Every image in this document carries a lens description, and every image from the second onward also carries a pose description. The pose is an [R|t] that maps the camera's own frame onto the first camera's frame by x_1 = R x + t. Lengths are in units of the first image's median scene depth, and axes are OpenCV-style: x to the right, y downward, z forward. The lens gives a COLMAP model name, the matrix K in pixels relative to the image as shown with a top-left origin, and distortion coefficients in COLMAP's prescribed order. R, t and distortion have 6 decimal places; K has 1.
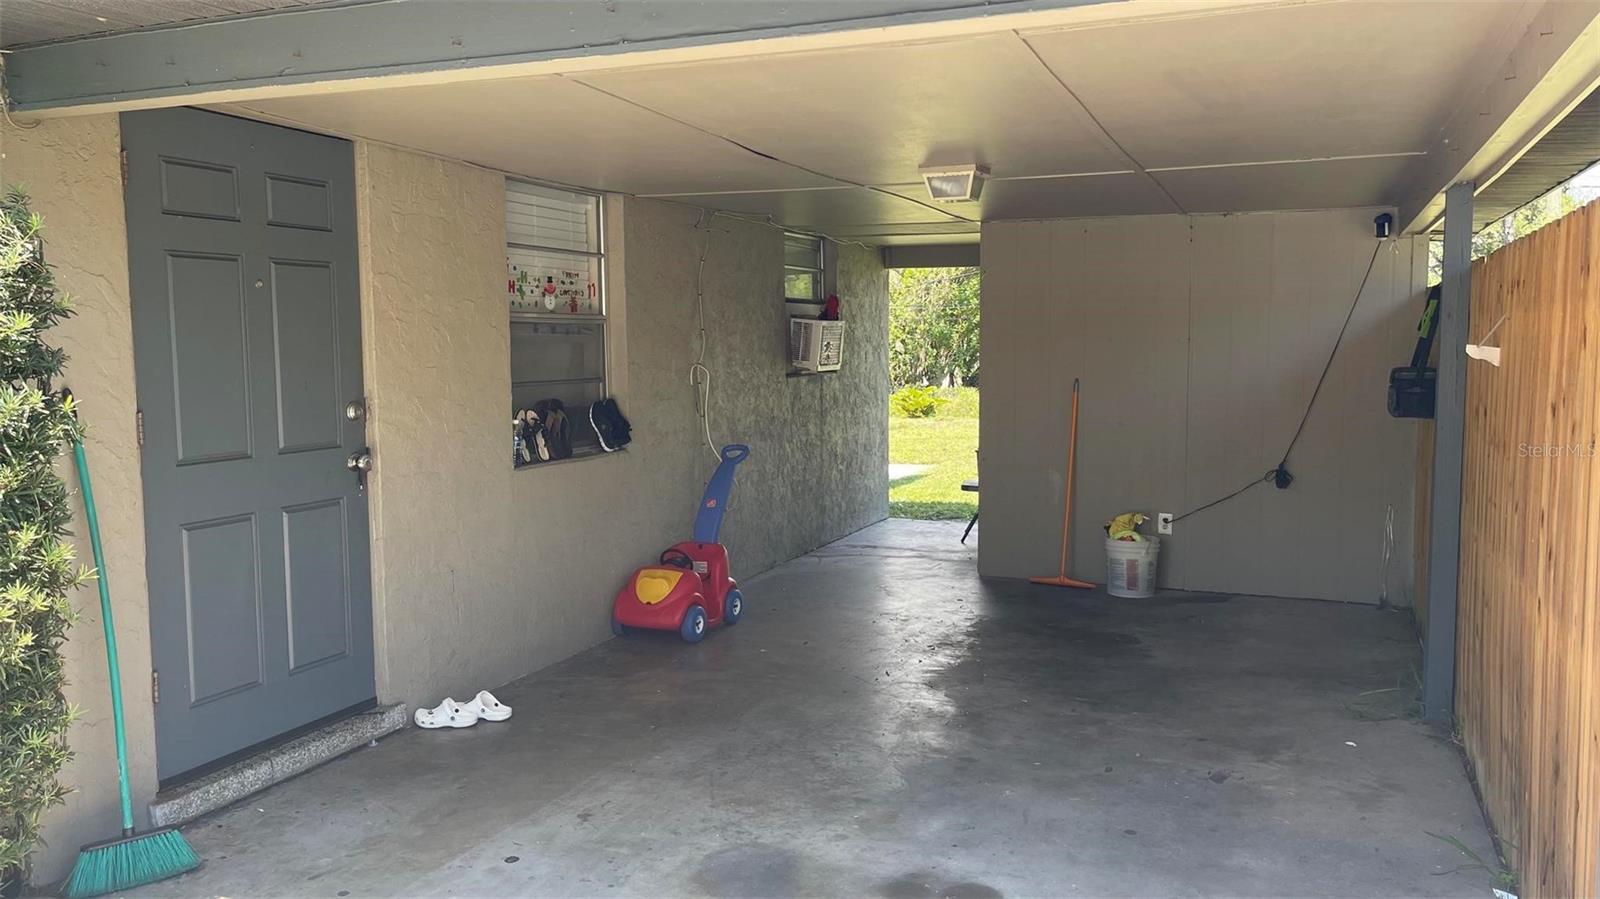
lens RADIAL K [[1203.4, 0, 800.0], [0, 1203.4, 449.5], [0, 0, 1]] dist [0.070997, -0.097021]
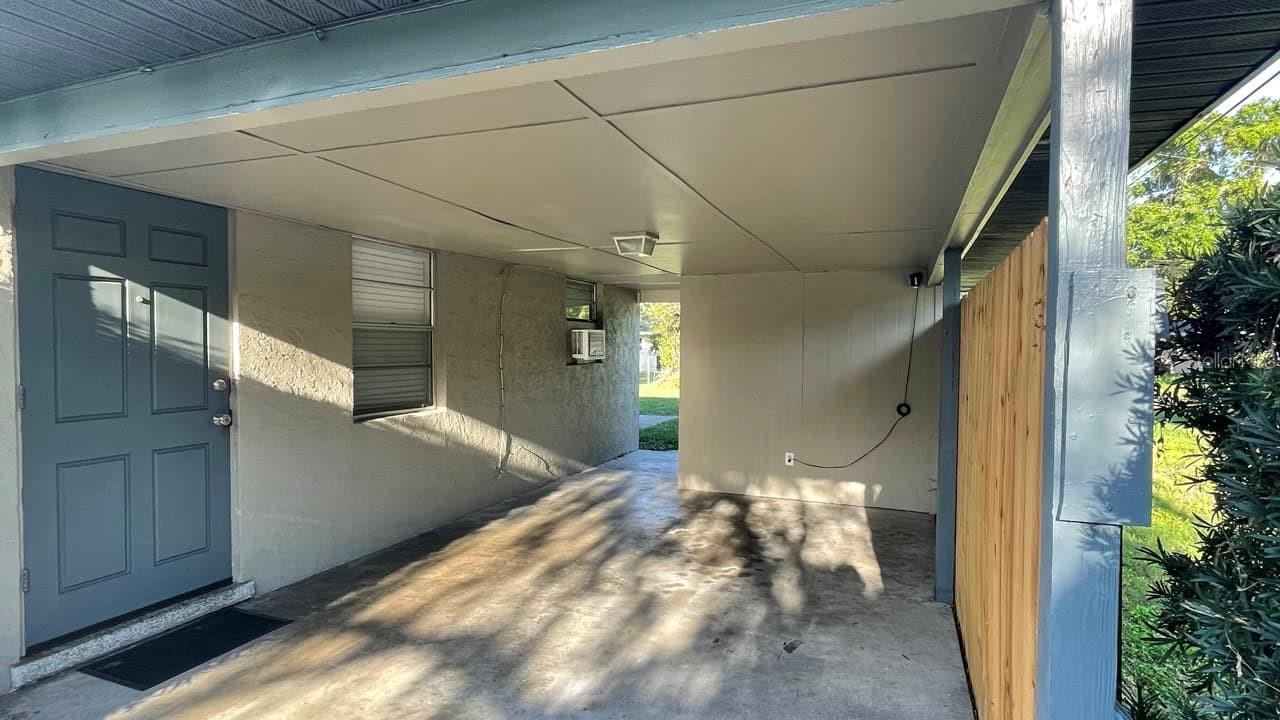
lens RADIAL K [[657.2, 0, 623.4], [0, 657.2, 360.3], [0, 0, 1]] dist [0.013323, -0.000006]
pose [[0.999836, 0.014755, -0.010519, 0.101648], [-0.015416, 0.997708, -0.065887, -0.011685], [0.009523, 0.066039, 0.997772, 0.130908]]
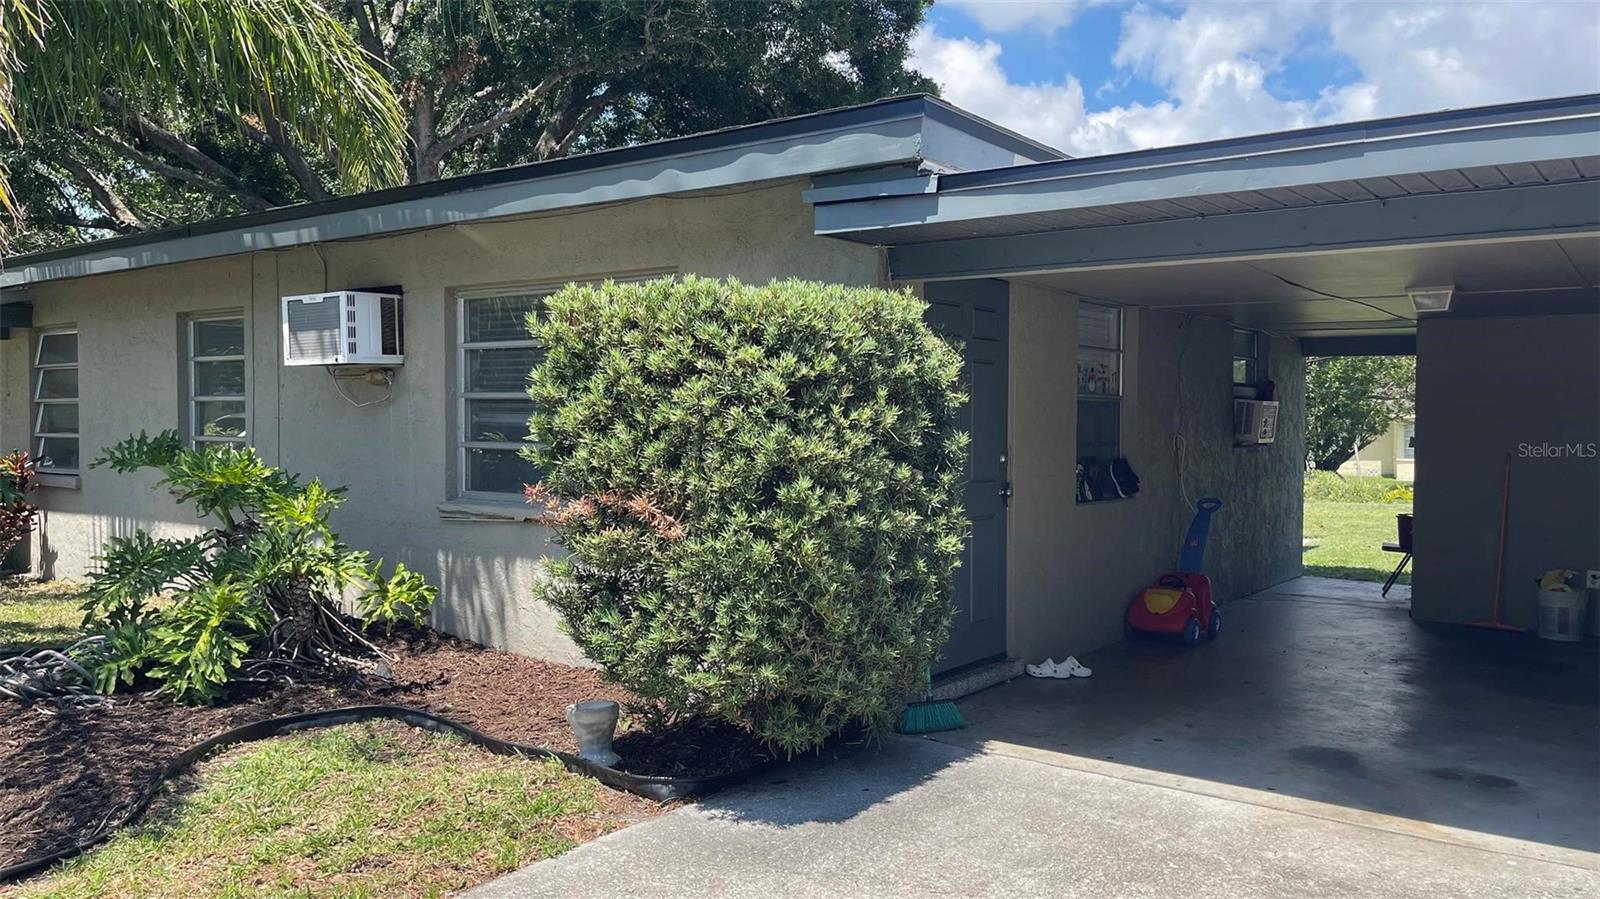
lens RADIAL K [[1203.4, 0, 800.0], [0, 1203.4, 449.5], [0, 0, 1]] dist [0.070997, -0.097021]
pose [[0.968752, 0.016252, -0.247498, -0.174418], [-0.032869, 0.997462, -0.063155, 0.044348], [0.245844, 0.069317, 0.966828, -0.377320]]
